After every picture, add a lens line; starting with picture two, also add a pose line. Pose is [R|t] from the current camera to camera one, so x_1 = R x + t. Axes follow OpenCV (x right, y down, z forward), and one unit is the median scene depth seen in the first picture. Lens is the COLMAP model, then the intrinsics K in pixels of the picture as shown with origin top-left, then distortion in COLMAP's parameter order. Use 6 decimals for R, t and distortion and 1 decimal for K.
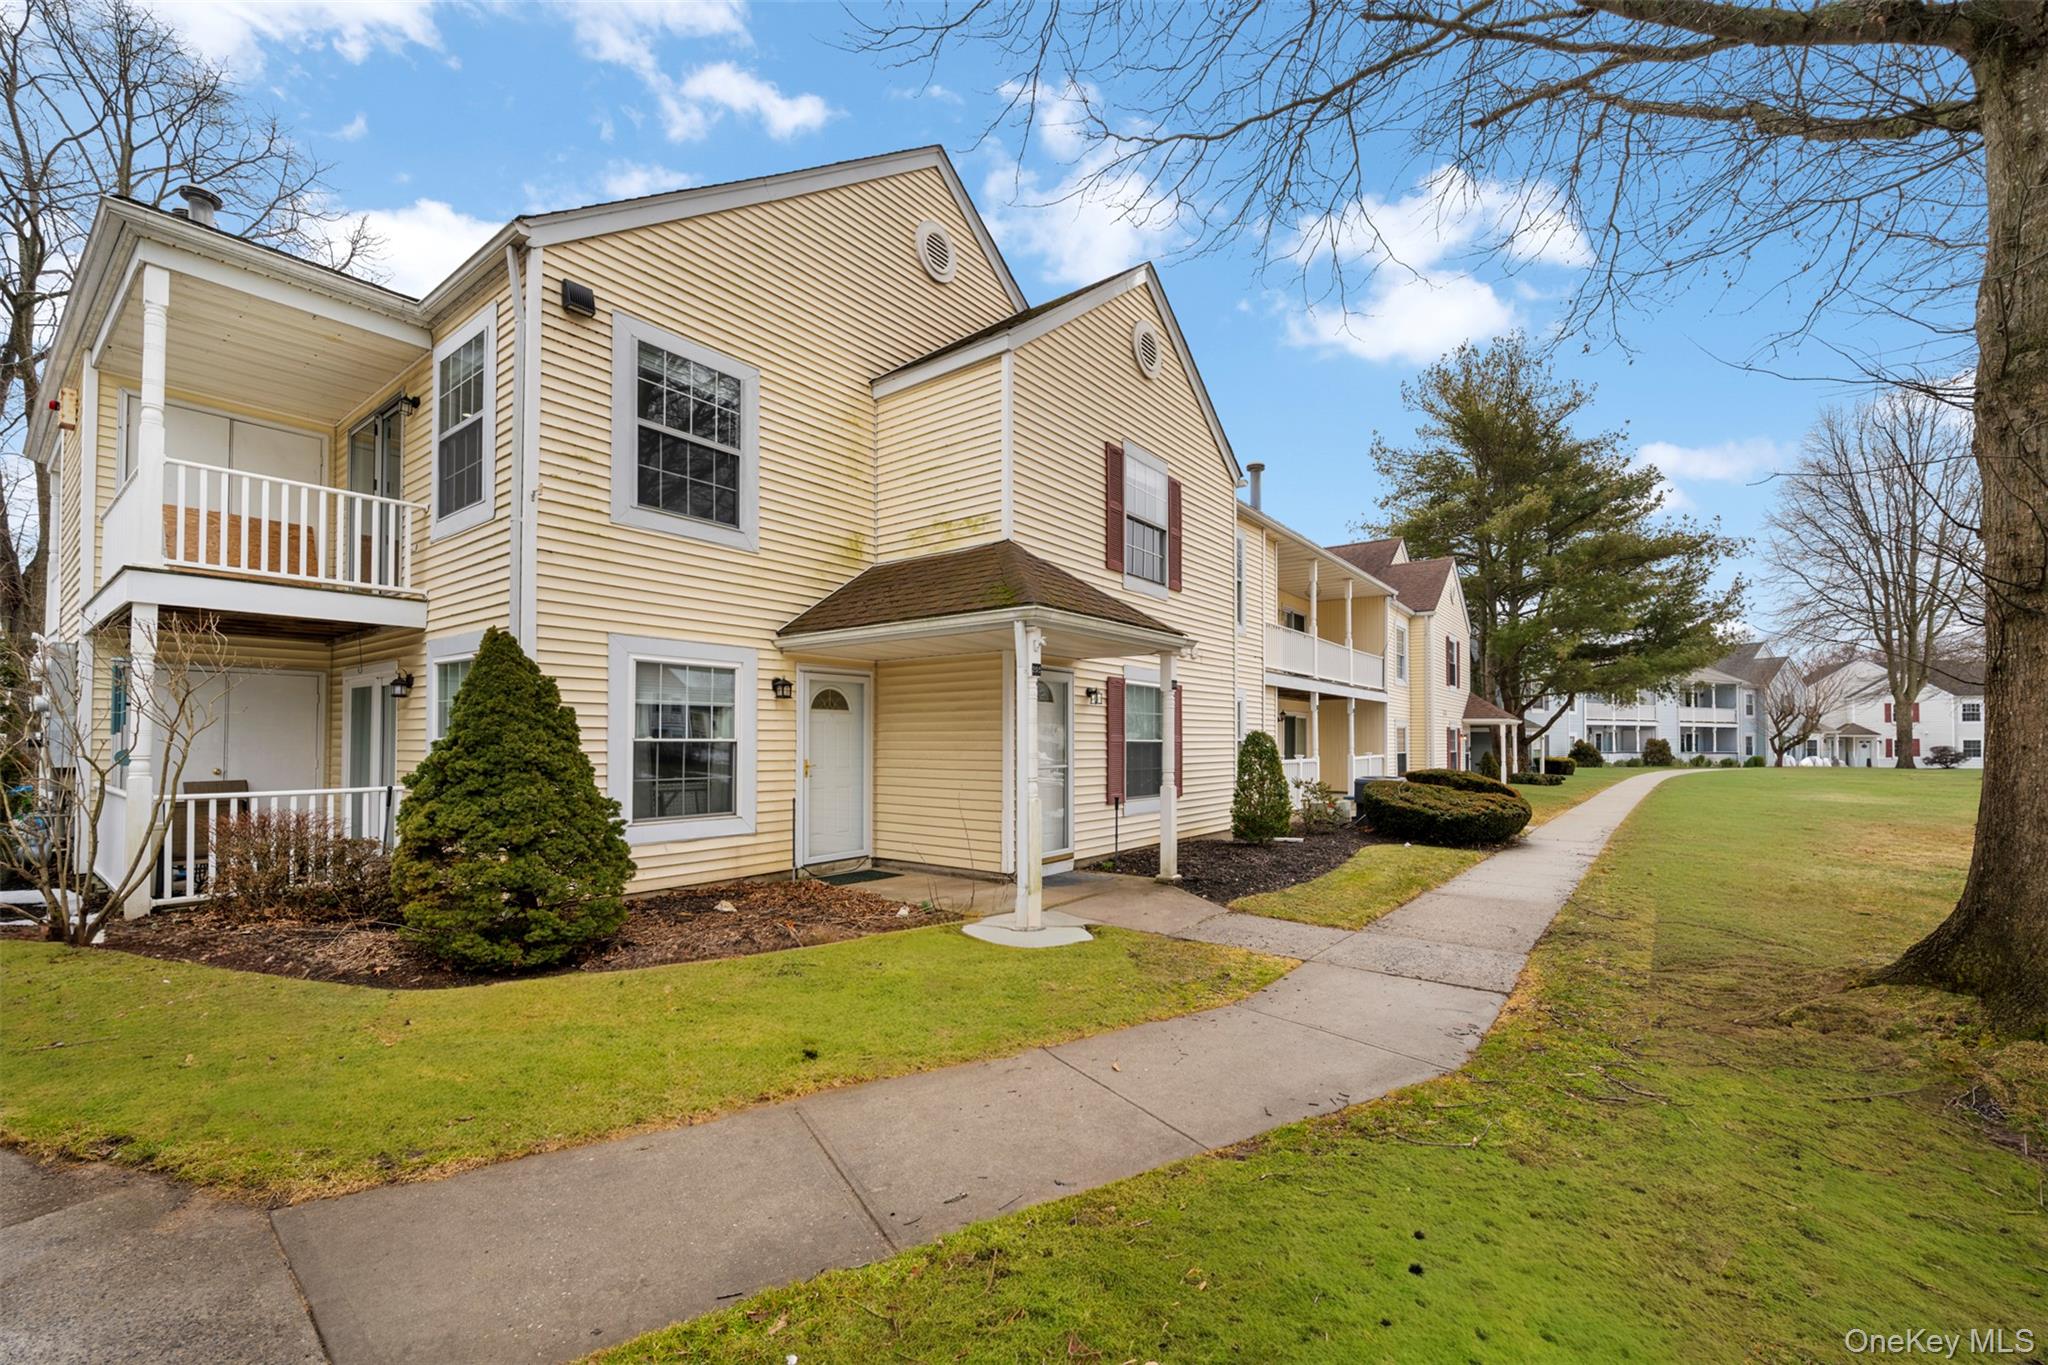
lens RADIAL K [[832.7, 0, 1026.3], [0, 832.7, 723.0], [0, 0, 1]] dist [-0.000346, 0.000022]
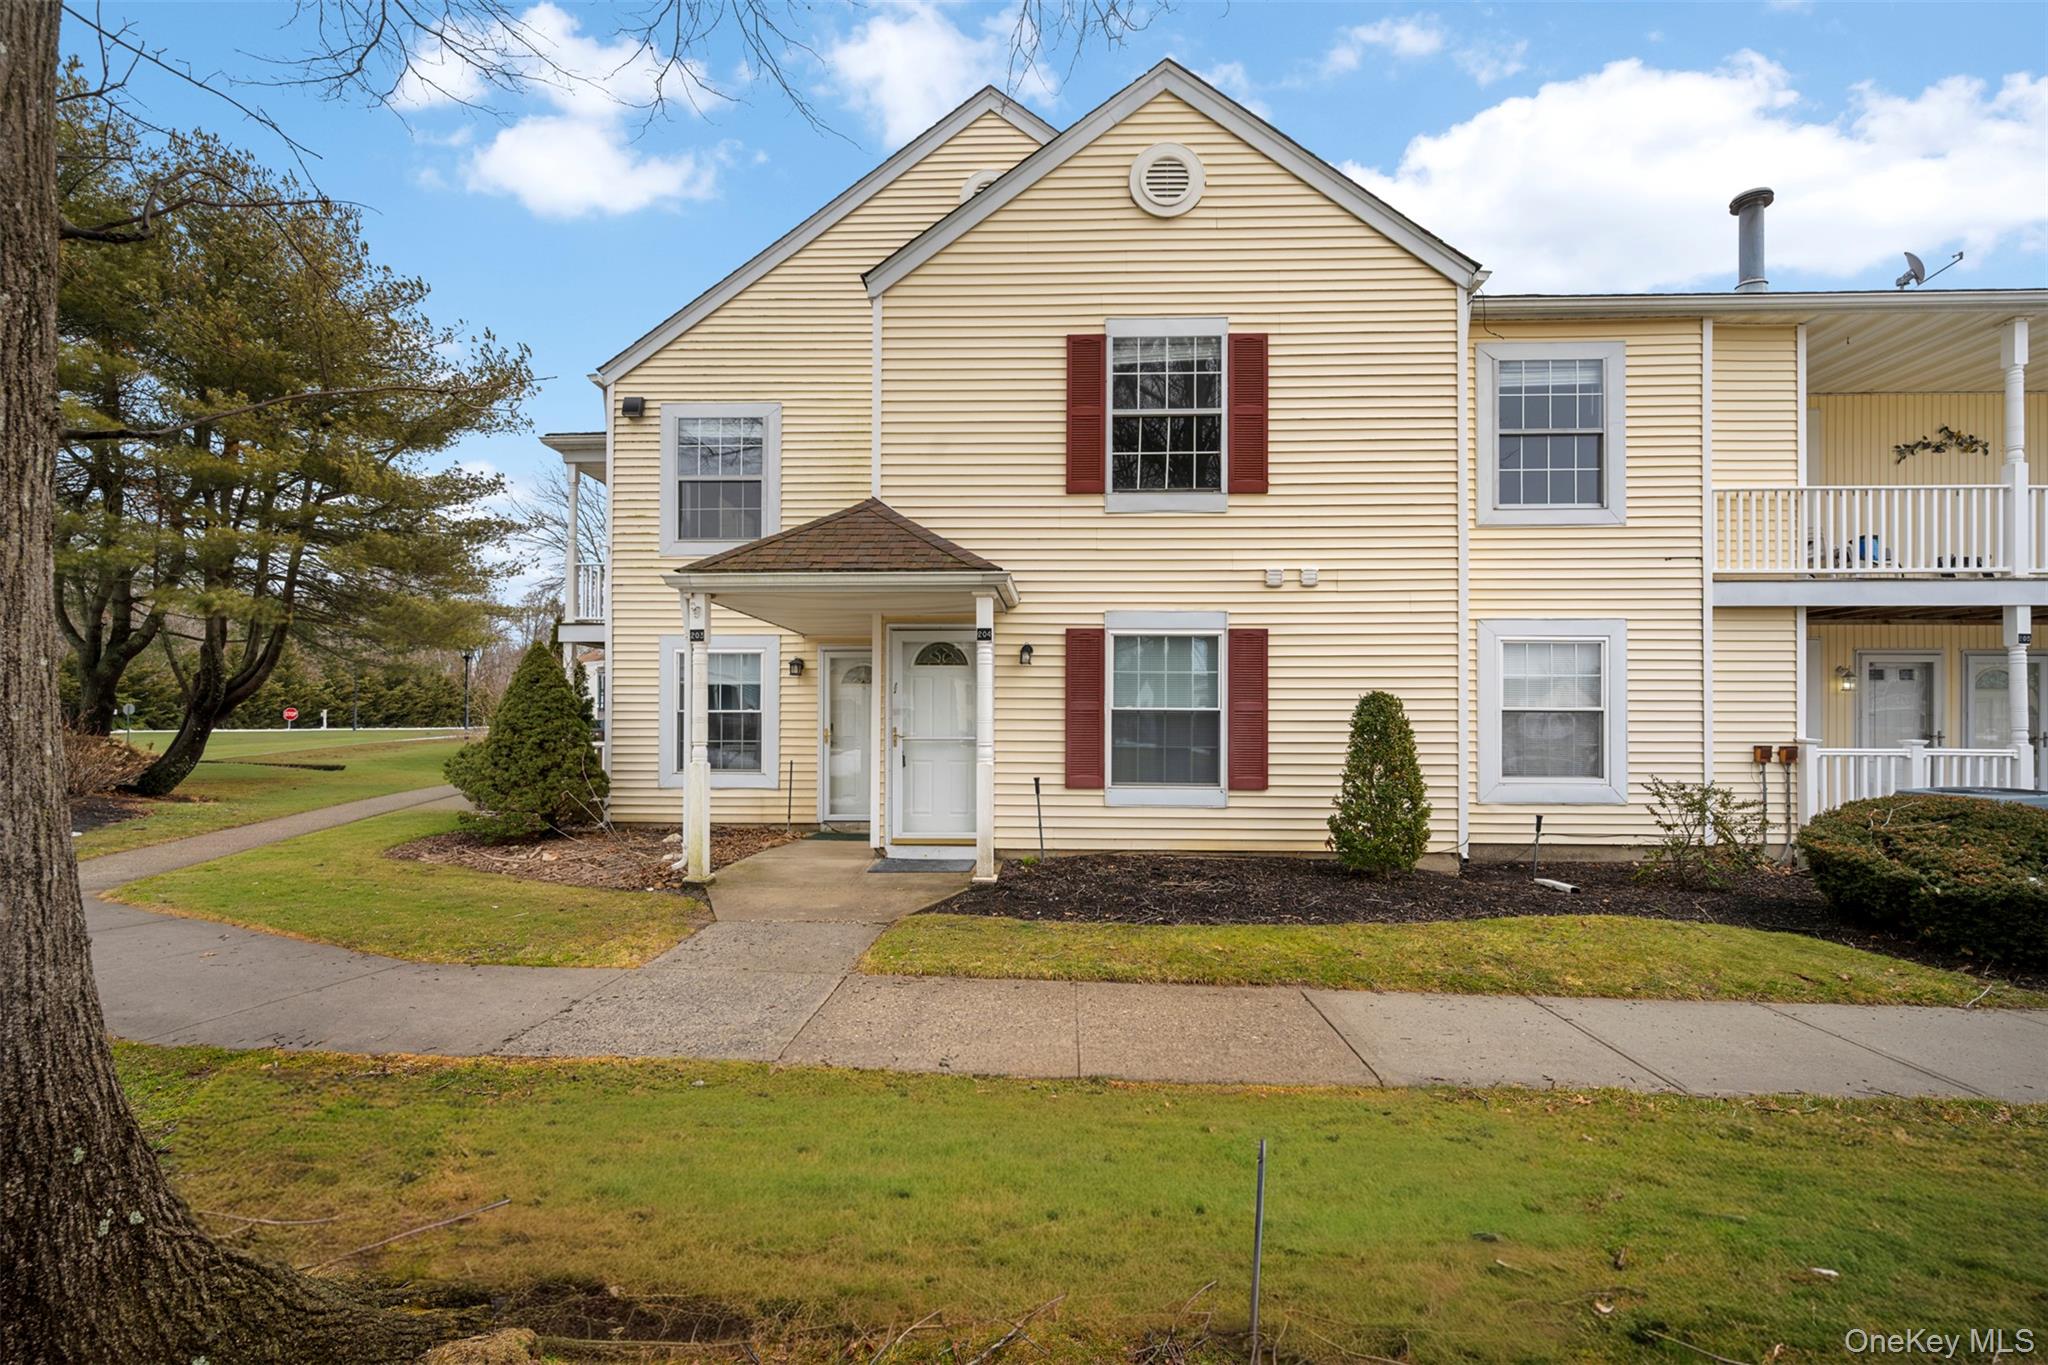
lens RADIAL K [[853.0, 0, 1071.7], [0, 853.0, 712.6], [0, 0, 1]] dist [0.000385, -0.000024]
pose [[0.573825, -0.011719, -0.818894, 0.768976], [0.016030, 0.999867, -0.003076, 0.027156], [0.818821, -0.011362, 0.573937, 0.530461]]
